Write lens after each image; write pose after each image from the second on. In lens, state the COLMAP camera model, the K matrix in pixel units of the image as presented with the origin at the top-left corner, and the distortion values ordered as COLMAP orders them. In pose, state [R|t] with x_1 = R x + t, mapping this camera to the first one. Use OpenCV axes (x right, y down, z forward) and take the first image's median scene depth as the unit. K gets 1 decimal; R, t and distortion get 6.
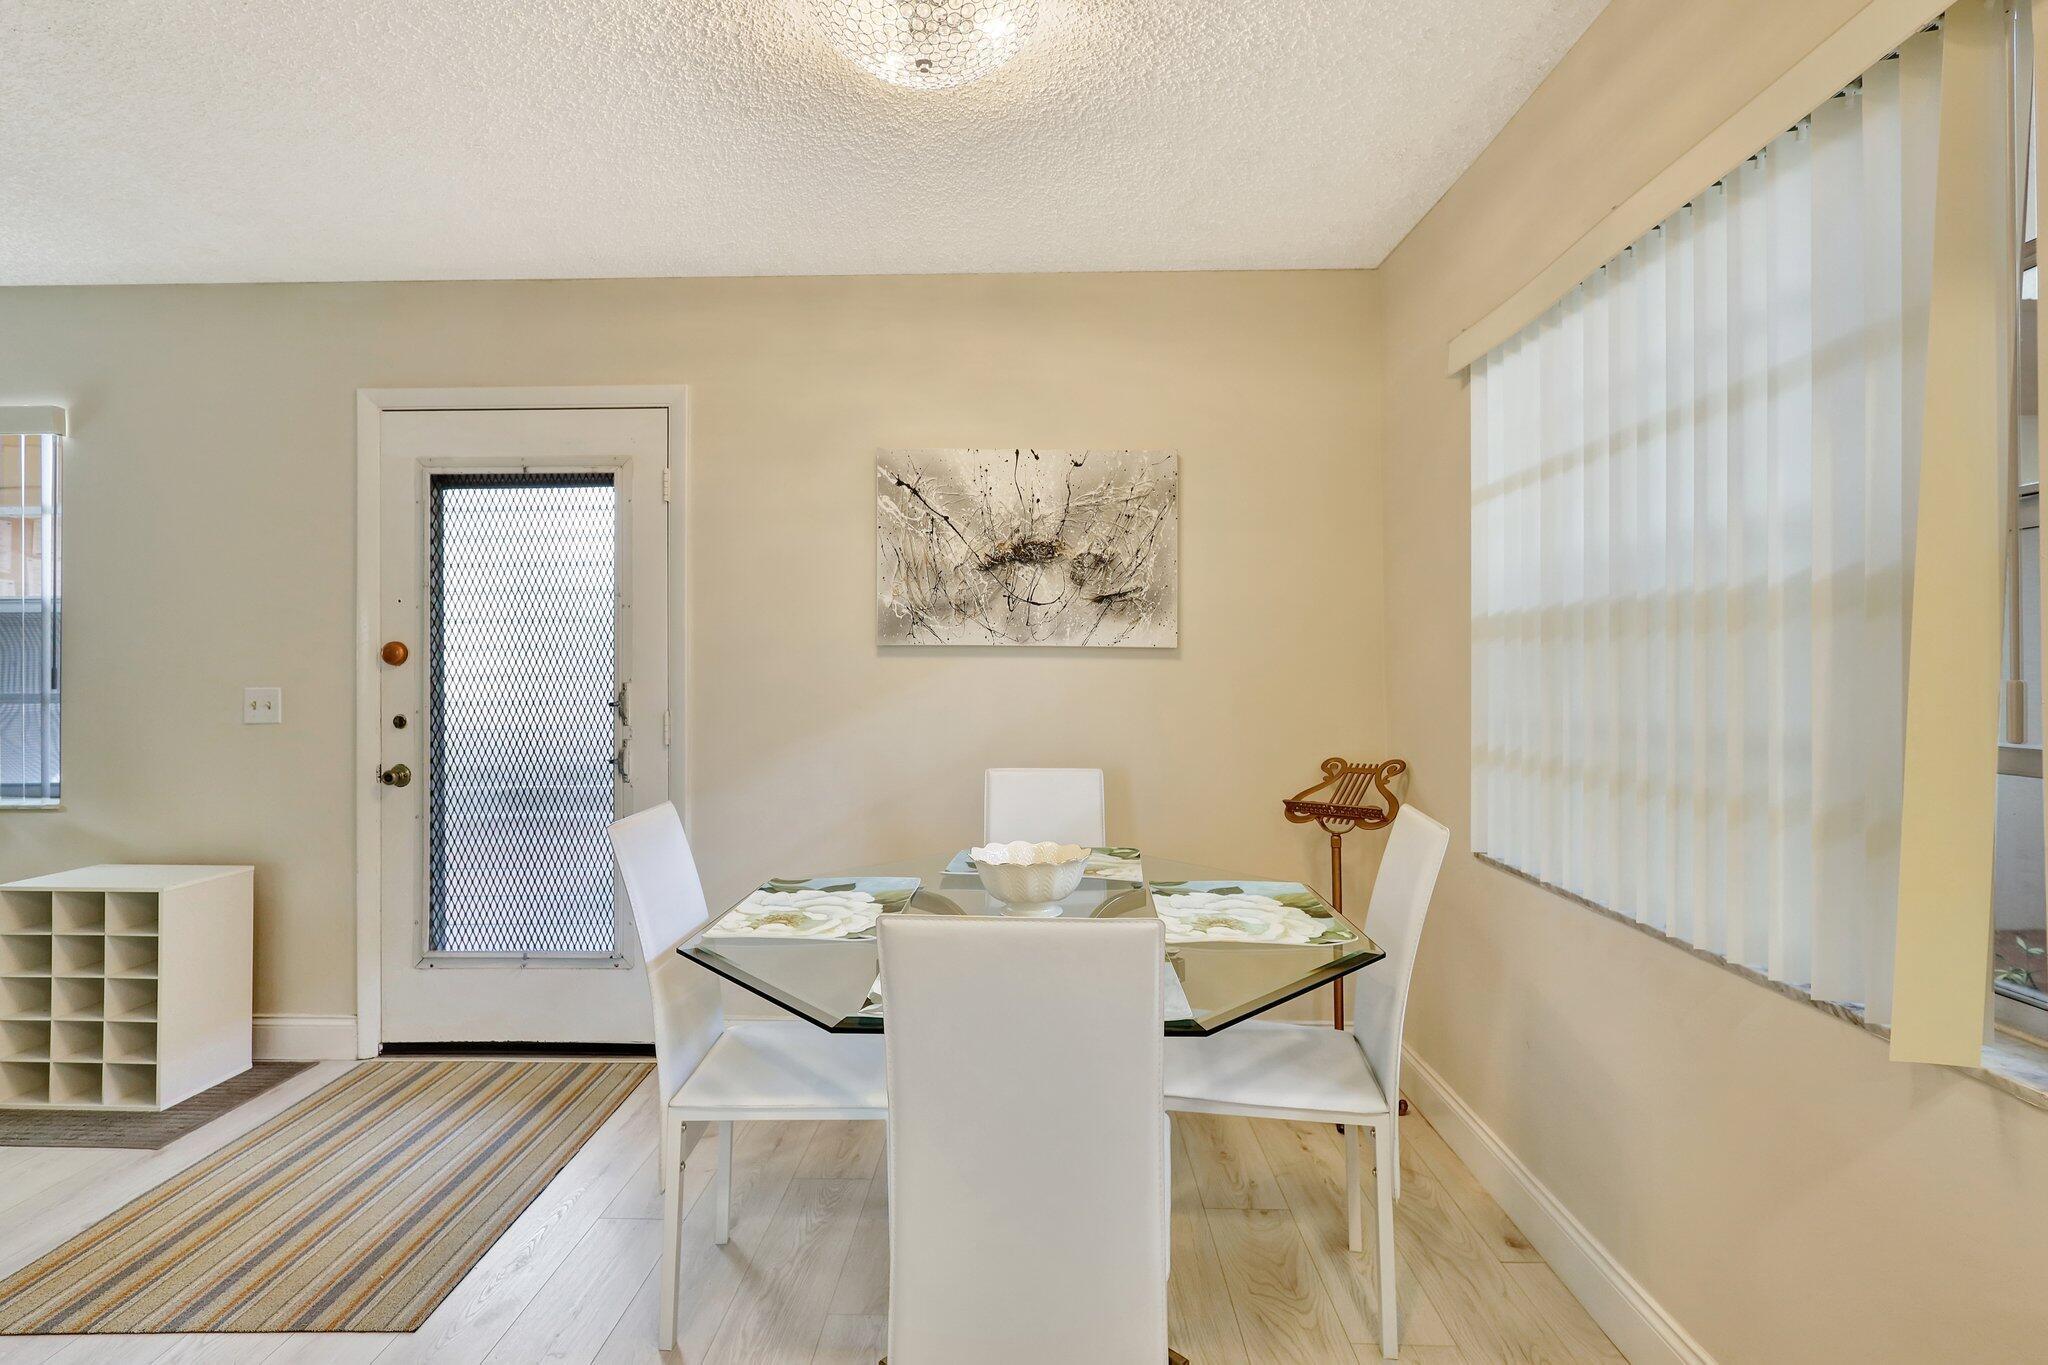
lens RADIAL K [[956.1, 0, 1010.5], [0, 956.1, 663.1], [0, 0, 1]] dist [-0.001052, -0.000055]
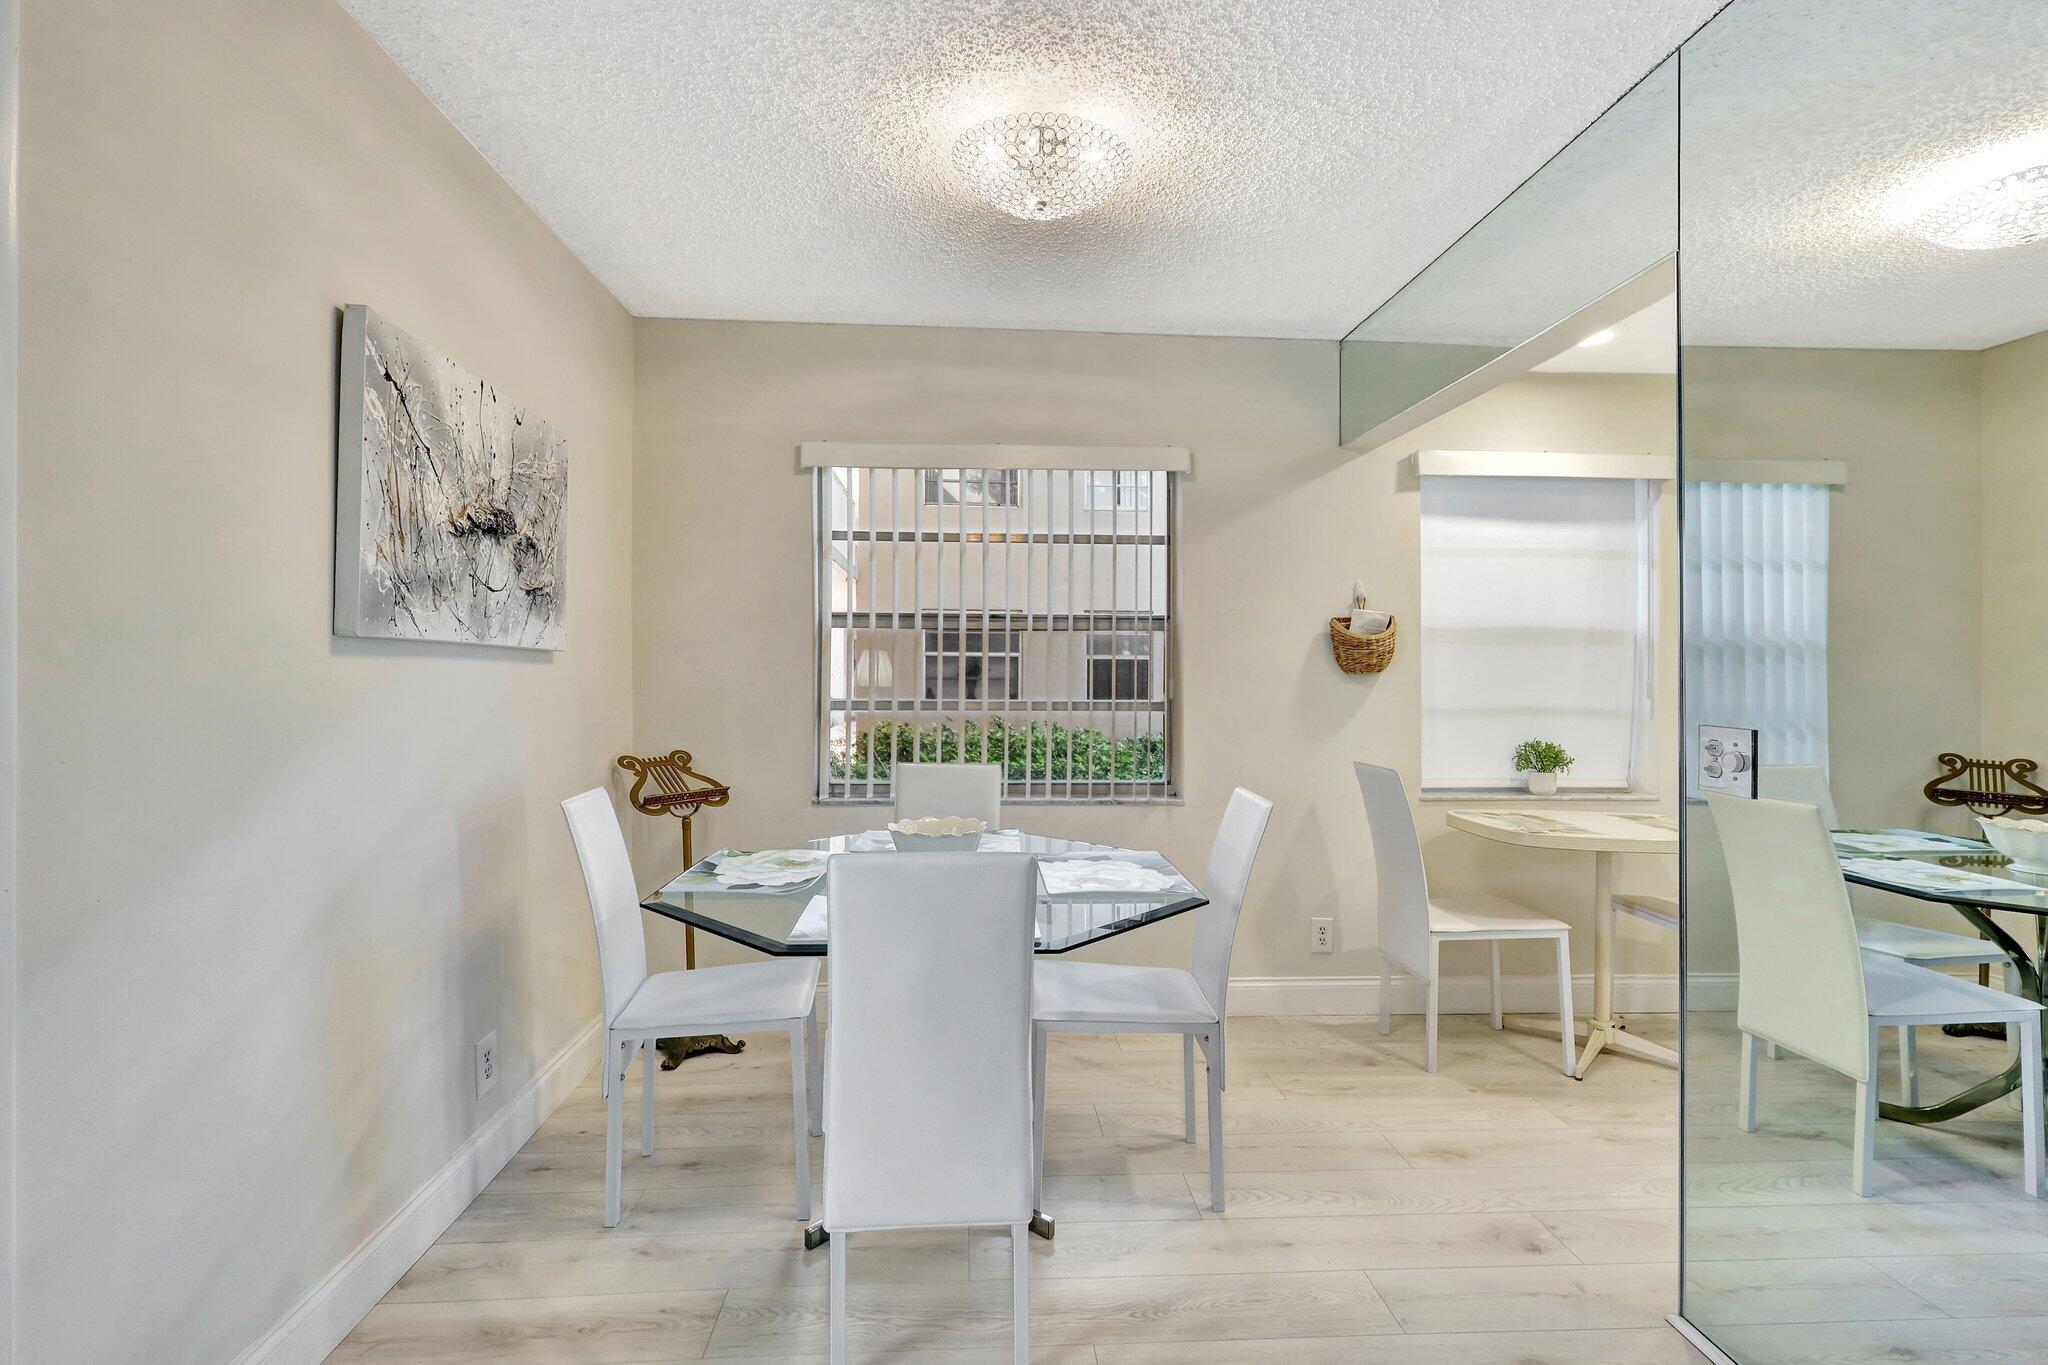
lens RADIAL K [[956.1, 0, 1026.6], [0, 956.1, 683.3], [0, 0, 1]] dist [-0.001052, -0.000055]
pose [[-0.095424, -0.011863, 0.995366, -0.779812], [-0.008391, 0.999903, 0.011113, 0.000859], [-0.995401, -0.007291, -0.095515, 0.647817]]
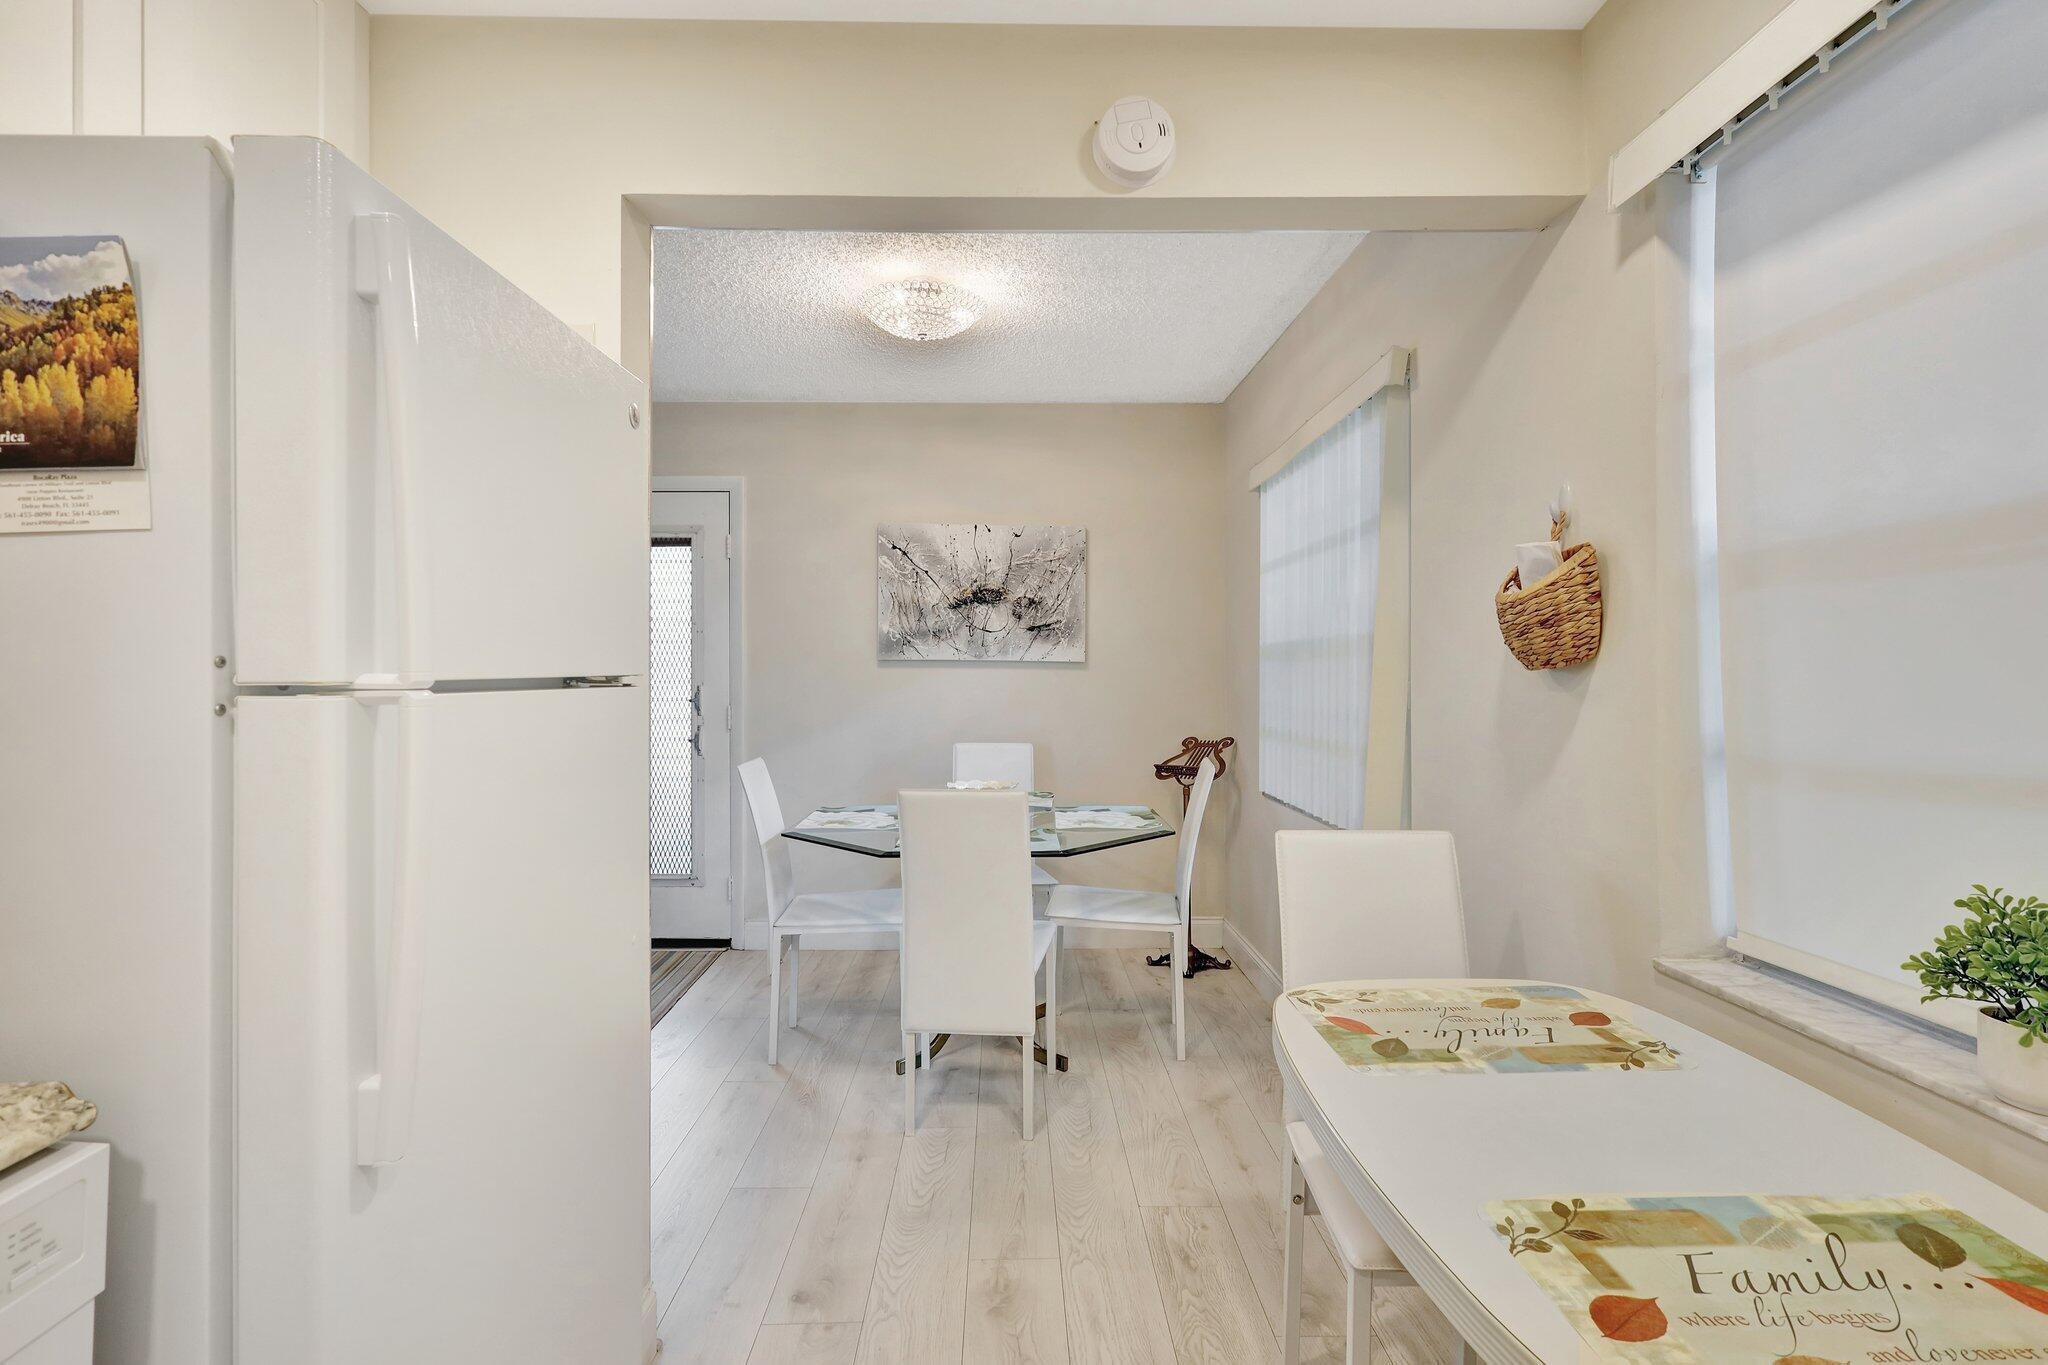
lens RADIAL K [[956.1, 0, 1025.4], [0, 956.1, 677.7], [0, 0, 1]] dist [-0.001052, -0.000055]
pose [[0.998524, 0.001385, 0.054286, 0.003999], [-0.001798, 0.999970, 0.007563, -0.002912], [-0.054274, -0.007650, 0.998497, -0.454909]]
